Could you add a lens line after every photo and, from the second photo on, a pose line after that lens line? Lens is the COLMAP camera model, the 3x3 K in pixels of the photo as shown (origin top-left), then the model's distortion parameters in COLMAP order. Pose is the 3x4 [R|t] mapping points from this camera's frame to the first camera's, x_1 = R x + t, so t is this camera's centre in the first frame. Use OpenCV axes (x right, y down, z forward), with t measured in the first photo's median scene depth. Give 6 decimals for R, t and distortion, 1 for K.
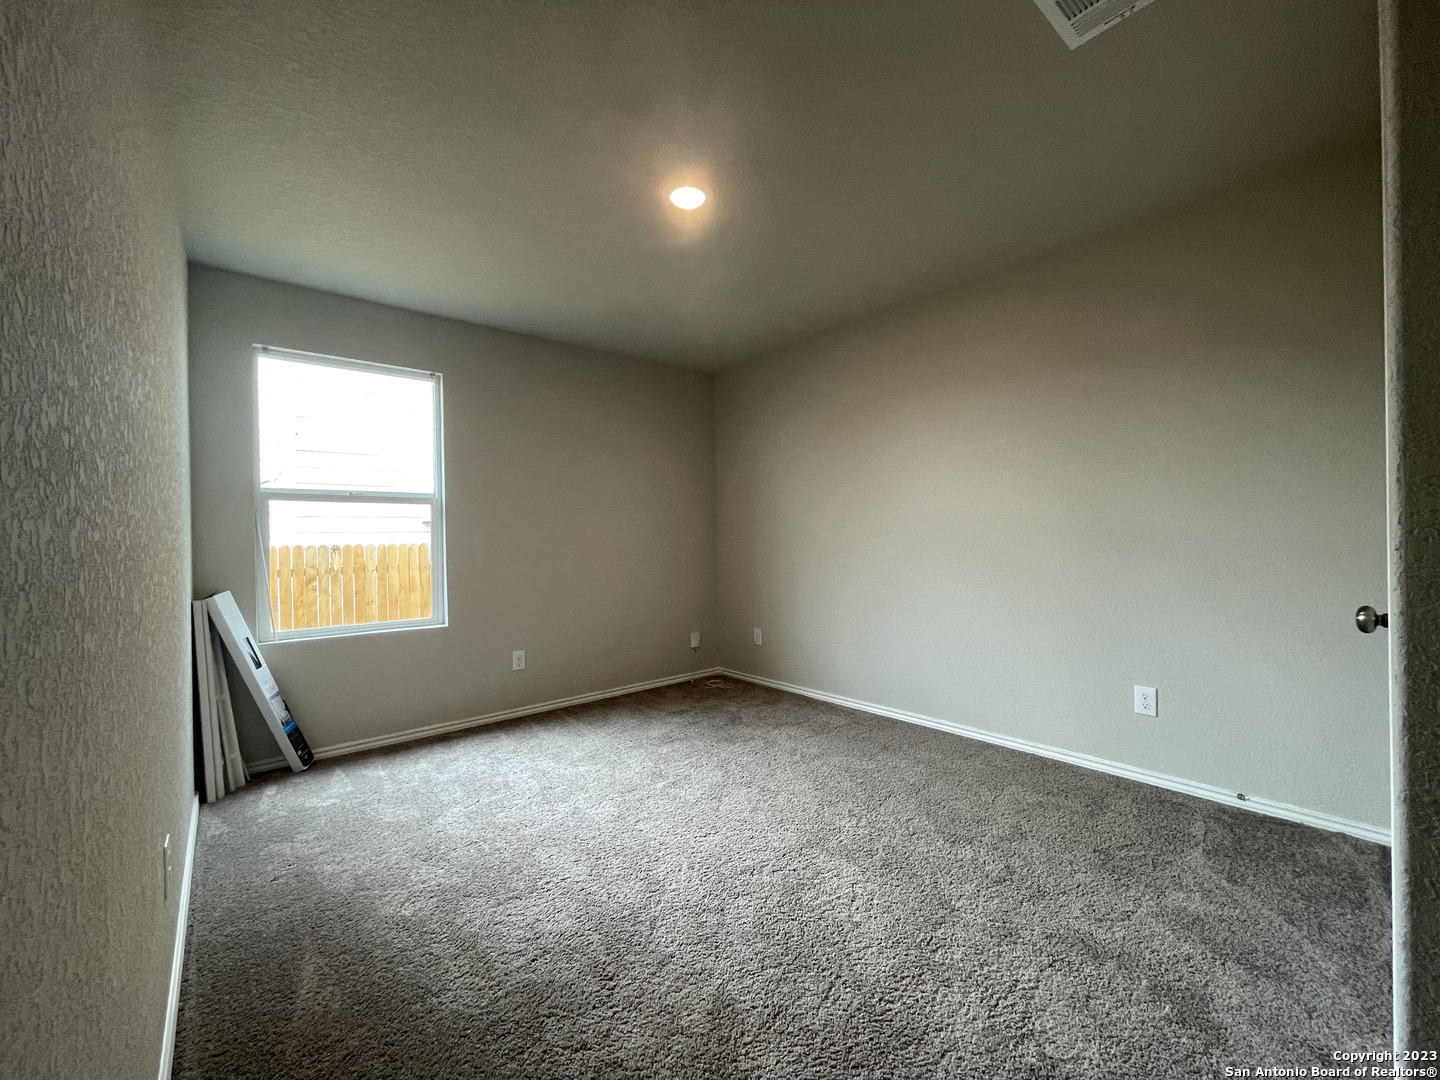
lens RADIAL K [[585.7, 0, 720.0], [0, 585.7, 540.0], [0, 0, 1]] dist [-0.000175, 0.000026]
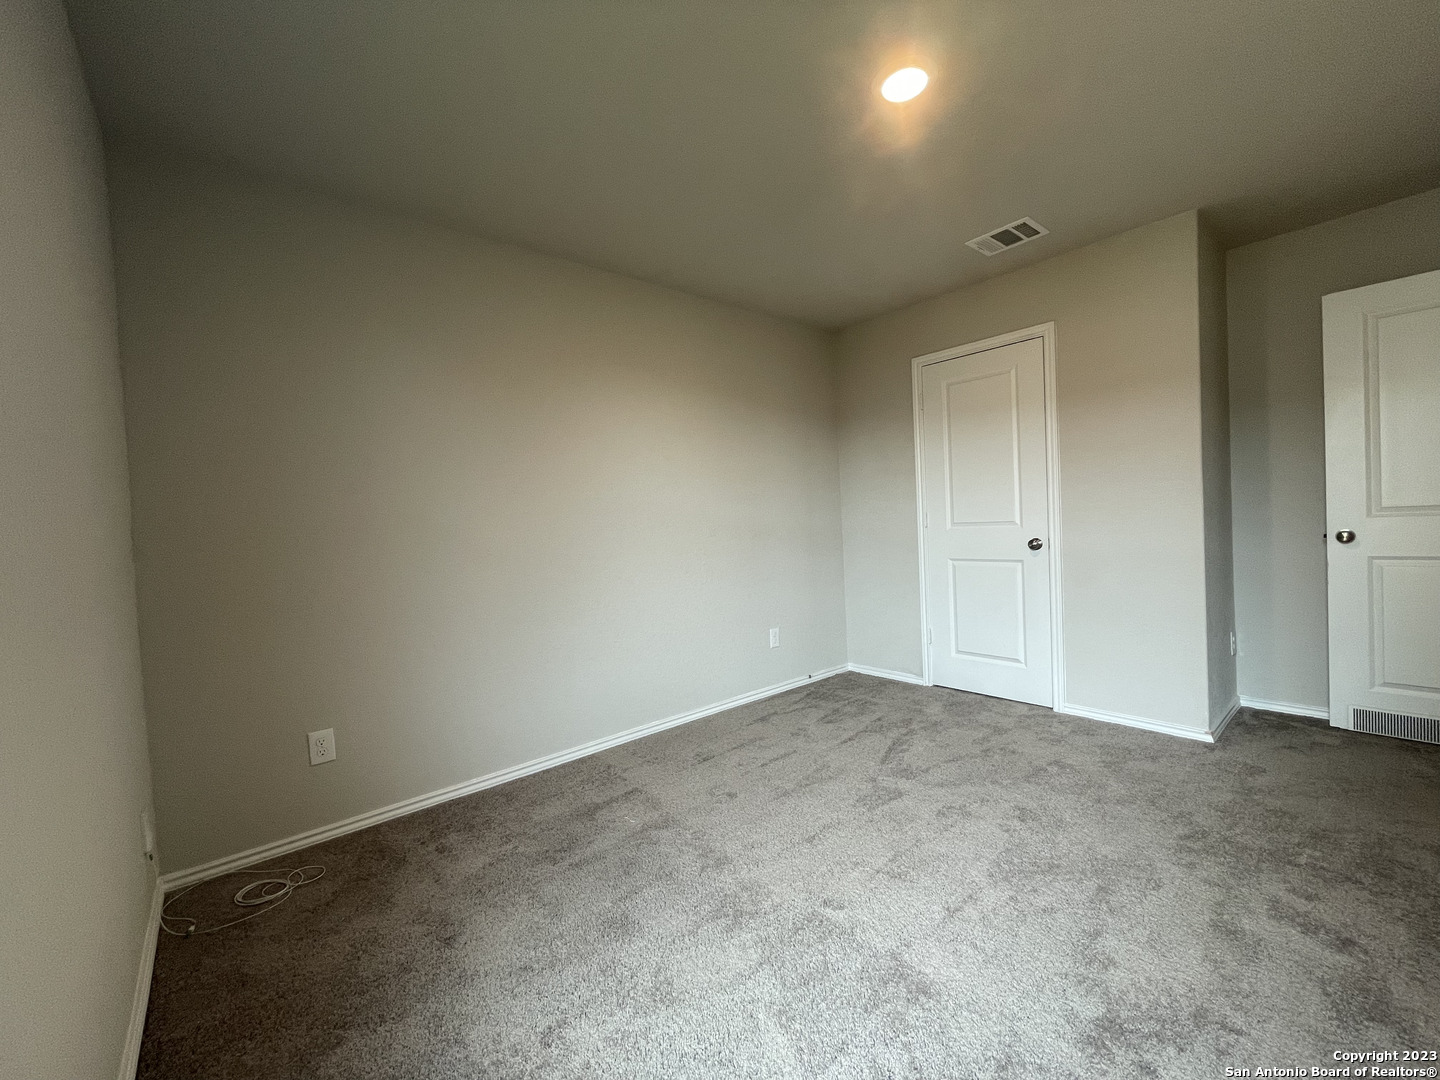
lens RADIAL K [[585.7, 0, 720.0], [0, 585.7, 540.0], [0, 0, 1]] dist [-0.000175, 0.000026]
pose [[-0.012514, -0.010002, 0.999872, -0.756019], [0.051468, 0.998618, 0.010634, 0.003078], [-0.998596, 0.051595, -0.011982, 1.138795]]
